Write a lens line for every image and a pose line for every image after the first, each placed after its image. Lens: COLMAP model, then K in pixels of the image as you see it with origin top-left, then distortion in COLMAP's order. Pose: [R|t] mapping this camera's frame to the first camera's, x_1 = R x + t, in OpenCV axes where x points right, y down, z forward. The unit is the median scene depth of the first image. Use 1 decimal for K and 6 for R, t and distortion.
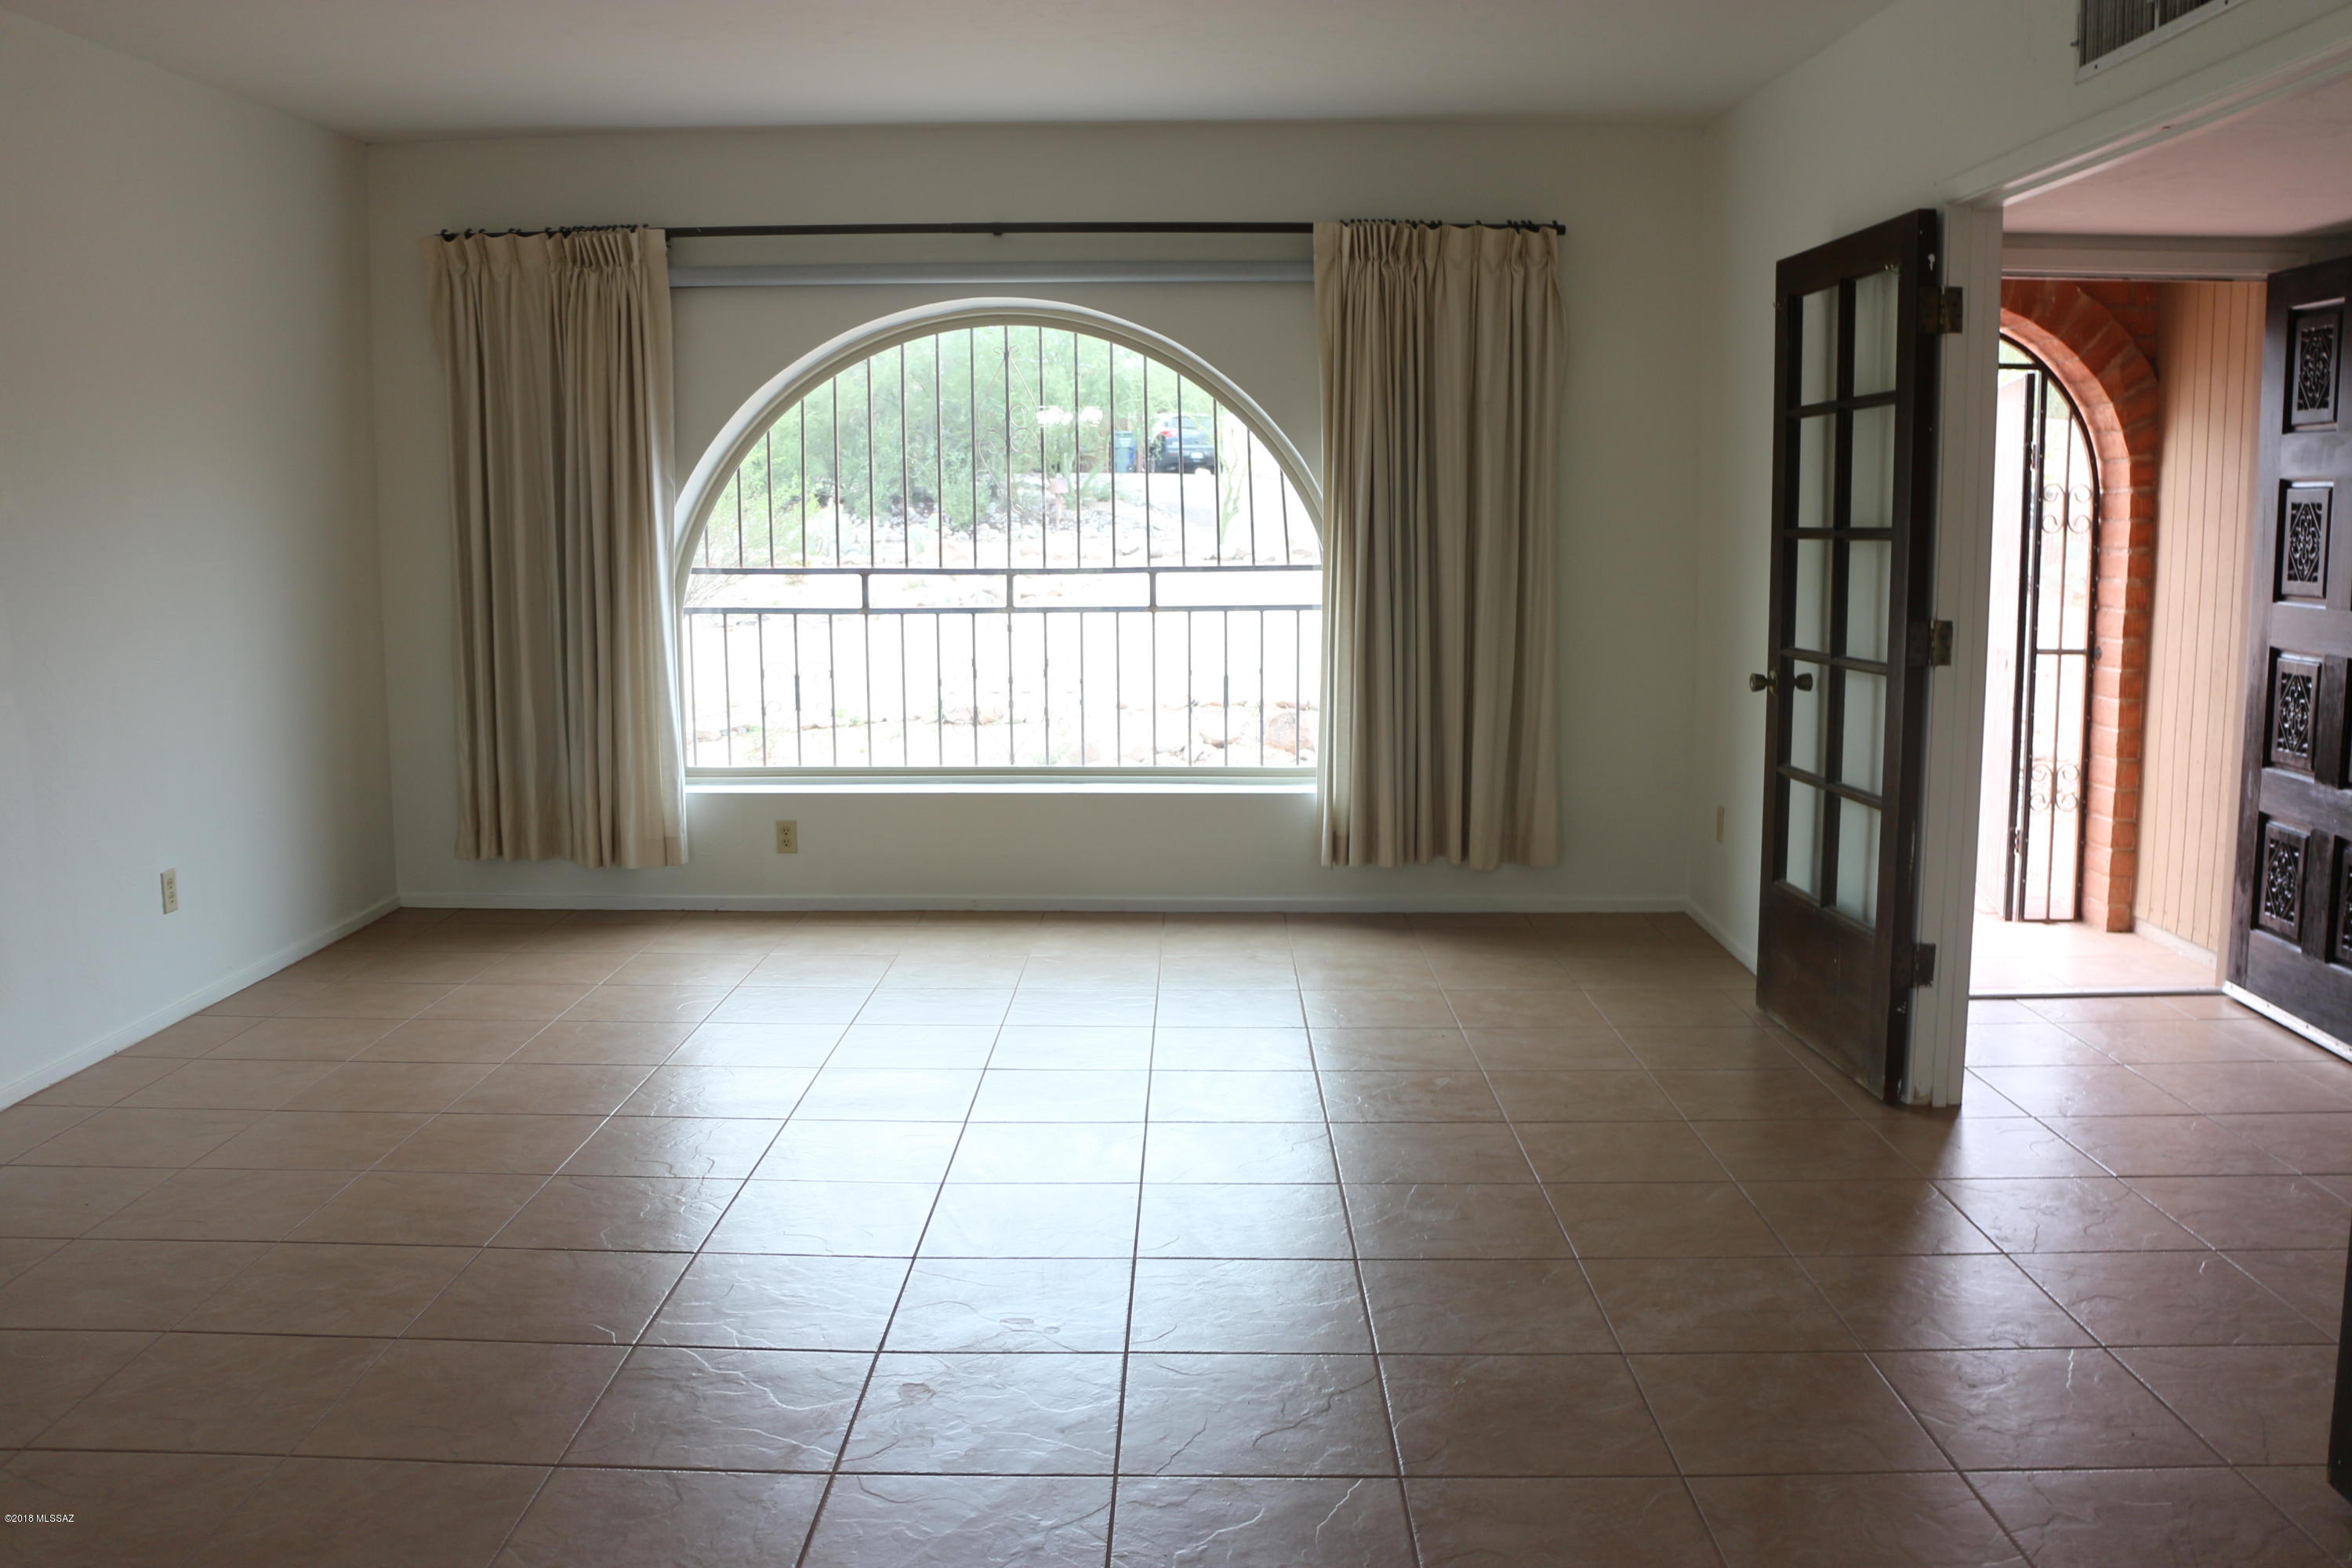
lens RADIAL K [[1954.4, 0, 1176.0], [0, 1954.4, 784.0], [0, 0, 1]] dist [-0.175874, 0.143678]
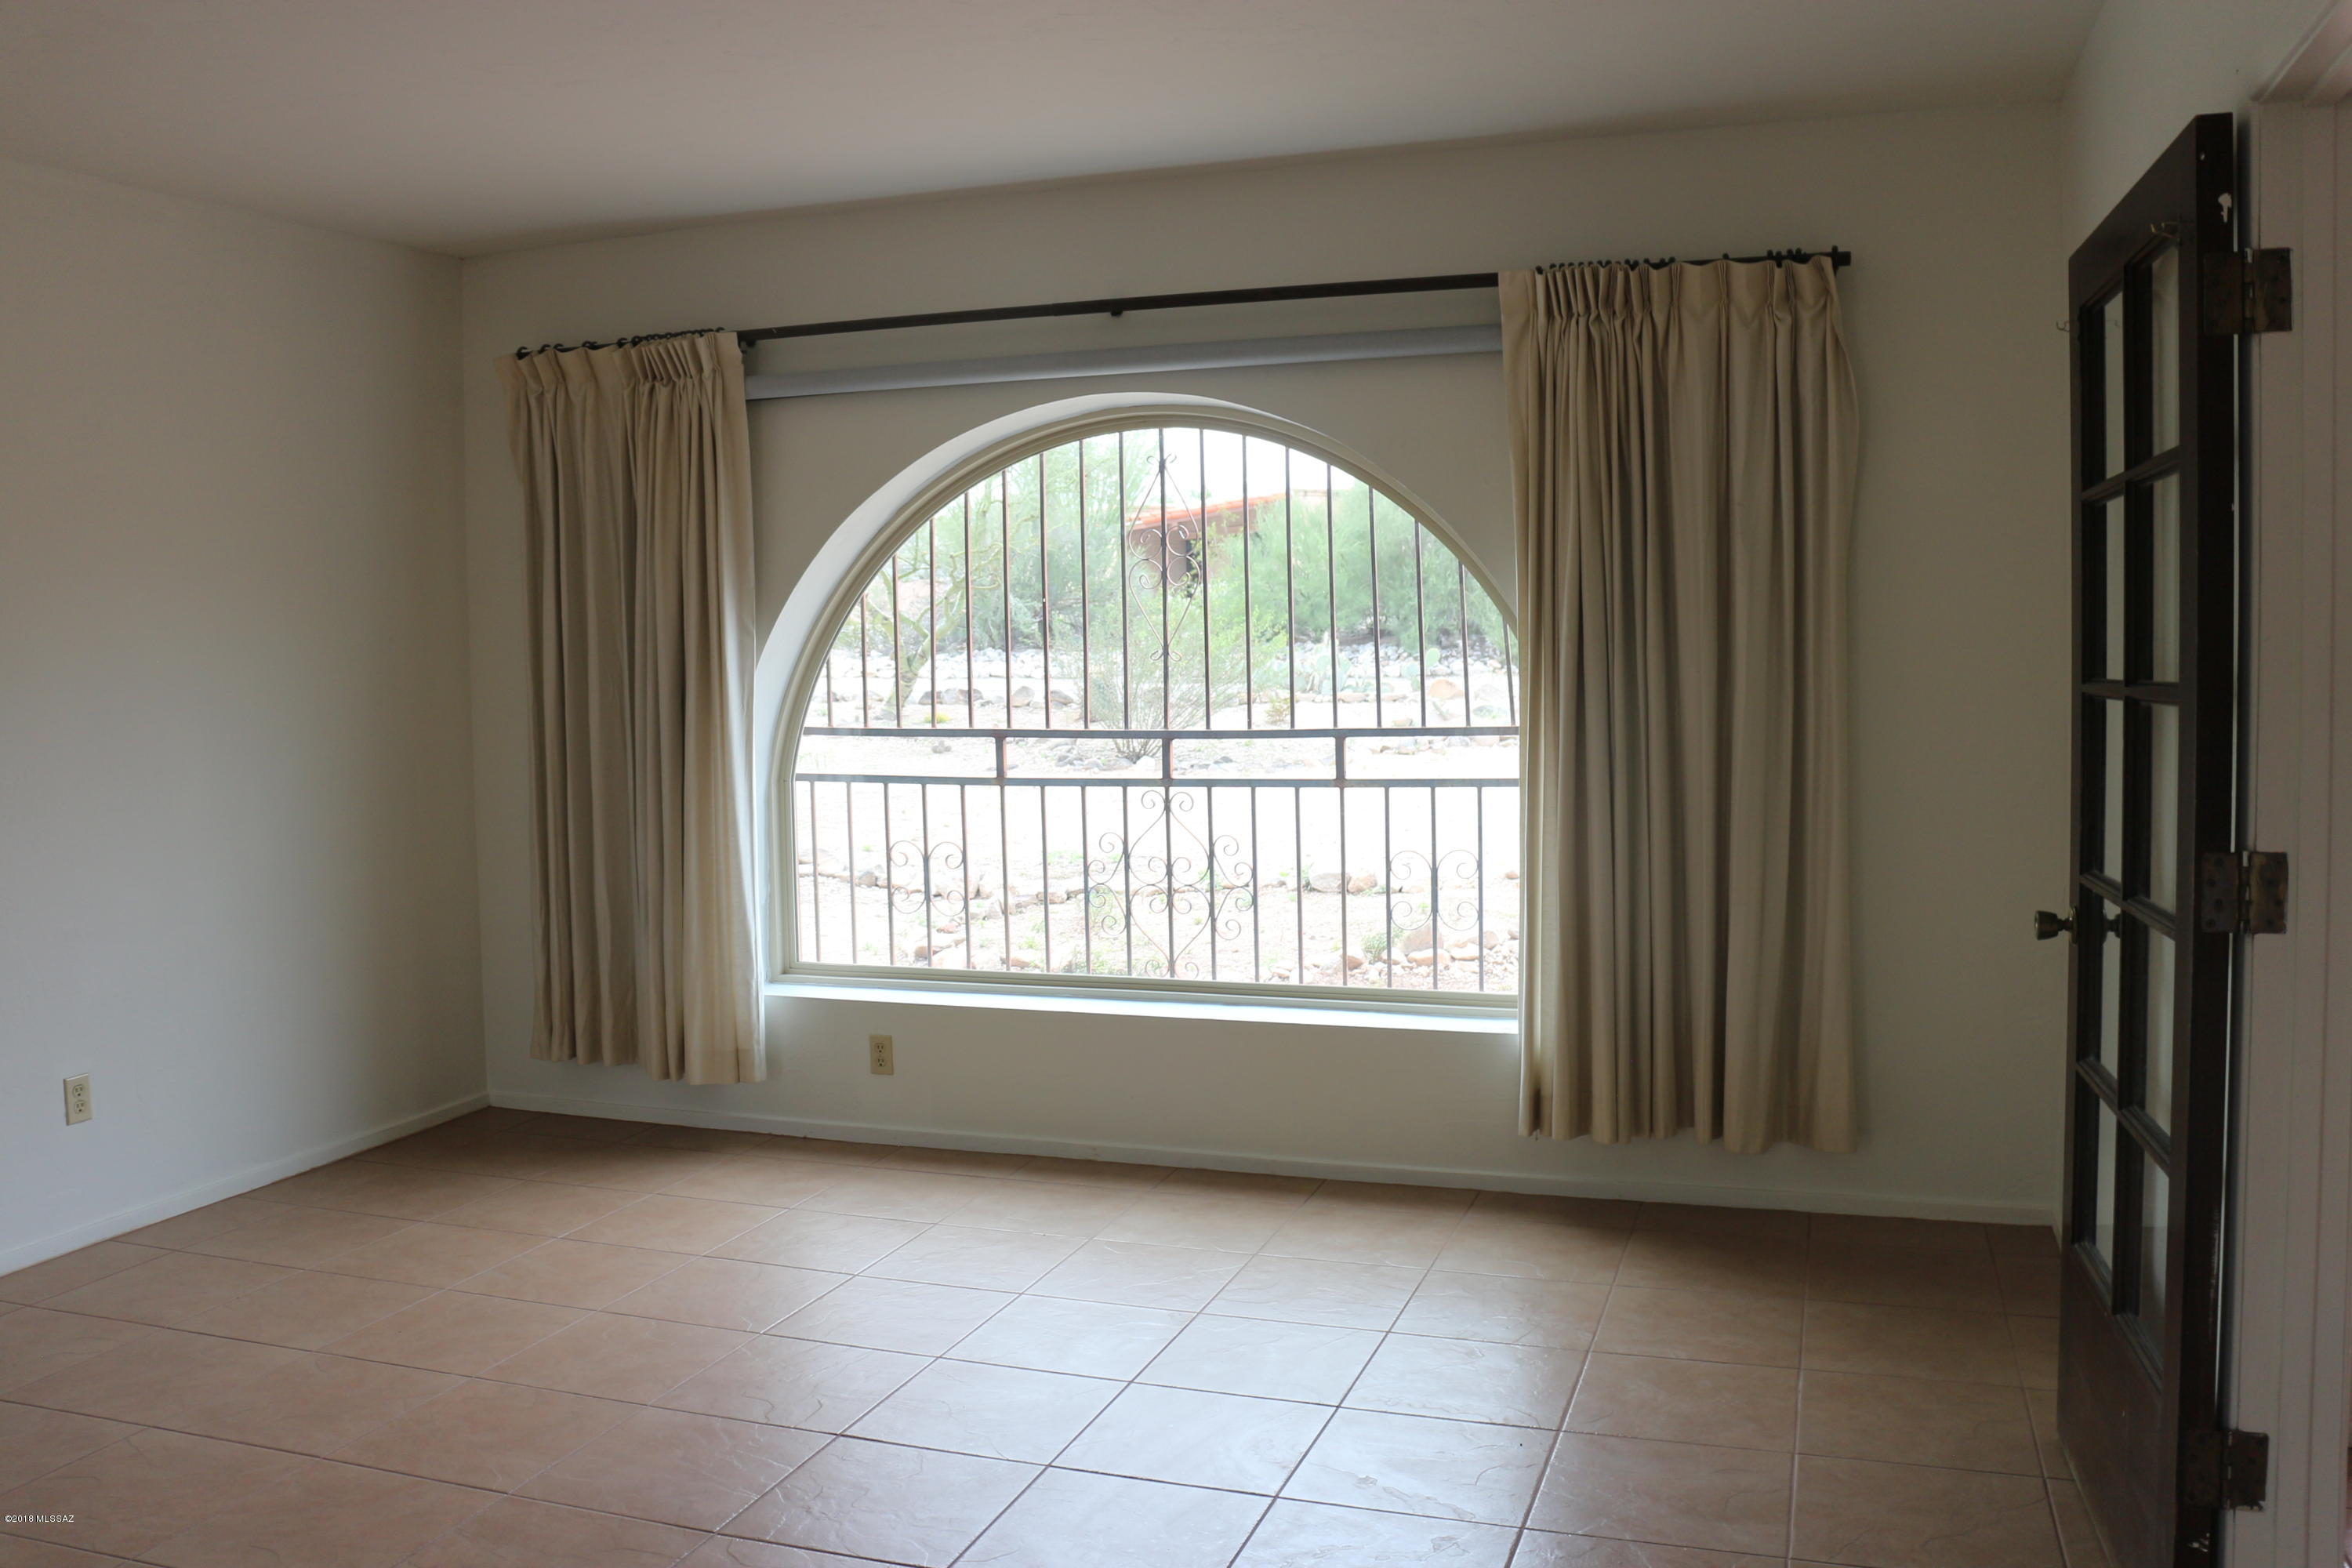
lens RADIAL K [[1954.4, 0, 1176.0], [0, 1954.4, 784.0], [0, 0, 1]] dist [-0.175874, 0.143678]
pose [[0.948696, 0.009166, -0.316057, 0.184449], [-0.030344, 0.997605, -0.062151, -0.041715], [0.314731, 0.068553, 0.946702, 0.259462]]
